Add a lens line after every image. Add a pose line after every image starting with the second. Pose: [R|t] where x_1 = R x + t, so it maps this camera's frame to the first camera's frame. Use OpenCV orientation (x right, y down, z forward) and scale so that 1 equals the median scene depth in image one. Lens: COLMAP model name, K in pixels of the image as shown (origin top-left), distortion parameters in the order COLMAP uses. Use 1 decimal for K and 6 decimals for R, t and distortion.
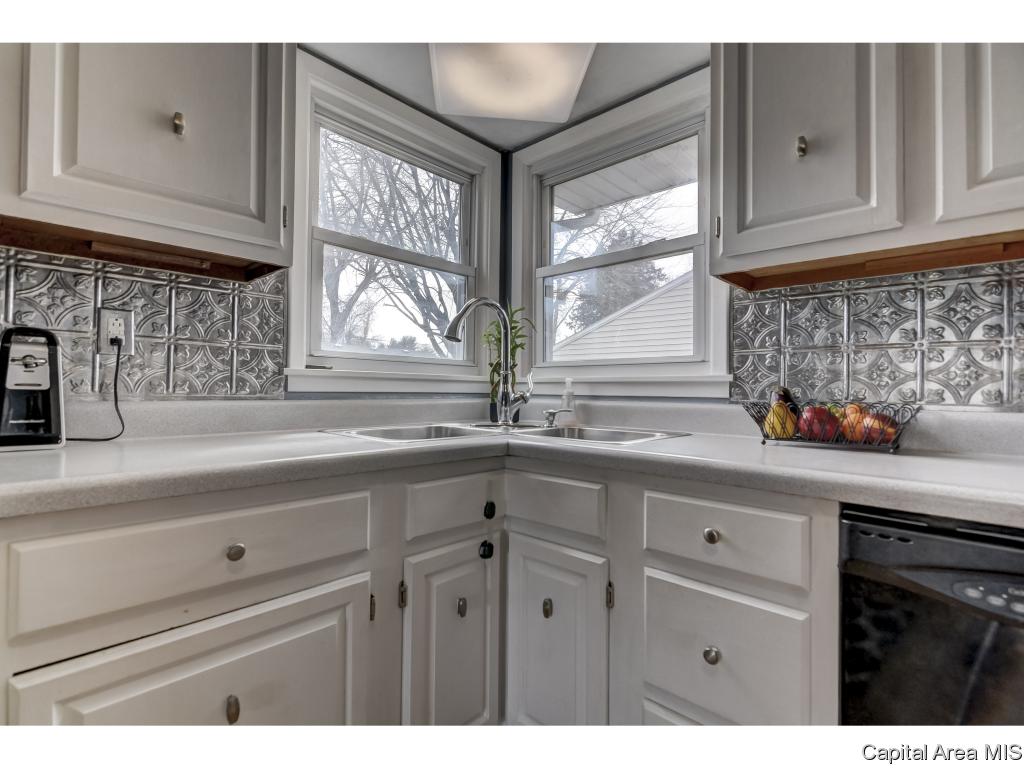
lens RADIAL K [[487.6, 0, 508.1], [0, 487.6, 380.0], [0, 0, 1]] dist [-0.002914, -0.000566]
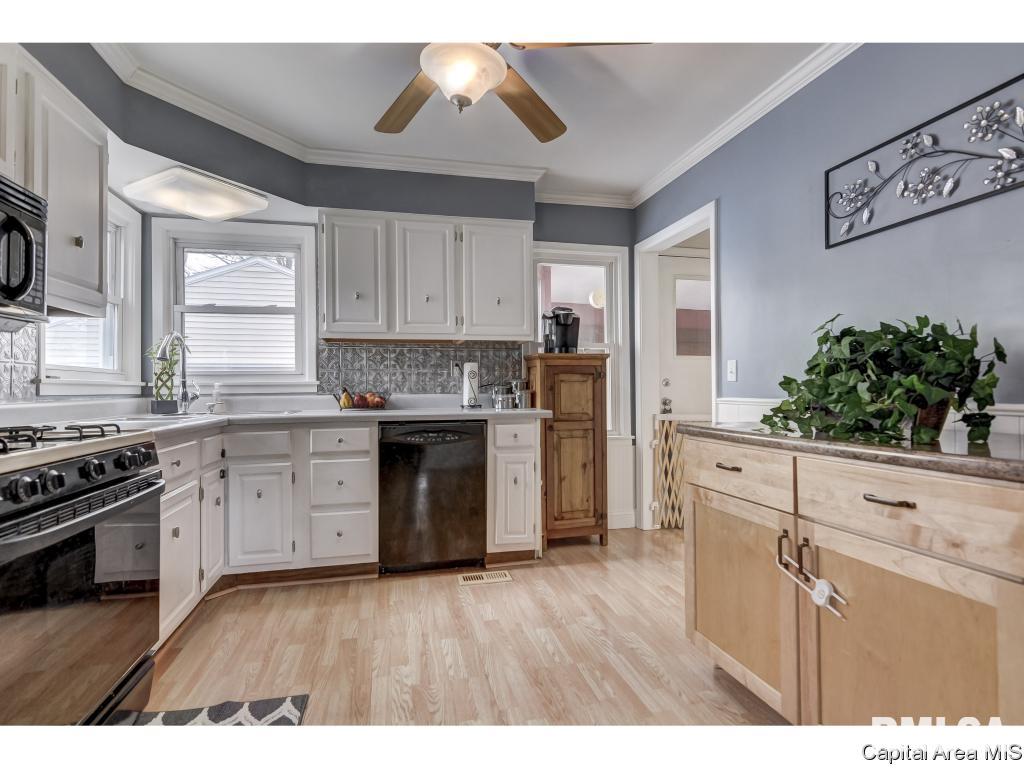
lens RADIAL K [[517.4, 0, 506.6], [0, 517.4, 384.1], [0, 0, 1]] dist [-0.001105, 0.000035]
pose [[0.545566, -0.011946, 0.837983, -1.151110], [0.002329, 0.999916, 0.012738, -0.030499], [-0.838065, -0.004998, 0.545548, -1.062075]]
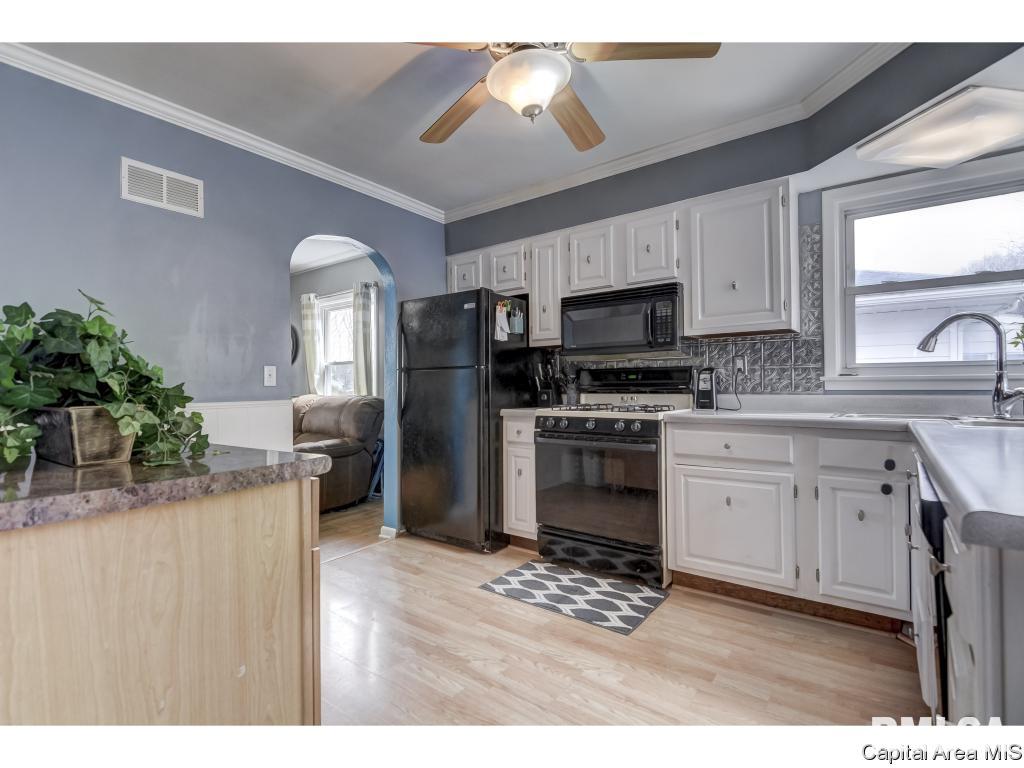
lens RADIAL K [[487.6, 0, 505.9], [0, 487.6, 382.4], [0, 0, 1]] dist [-0.002914, -0.000566]
pose [[0.117068, -0.022035, -0.992879, 1.404933], [0.031776, 0.999325, -0.018432, -0.009304], [0.992615, -0.029392, 0.117689, -0.411450]]
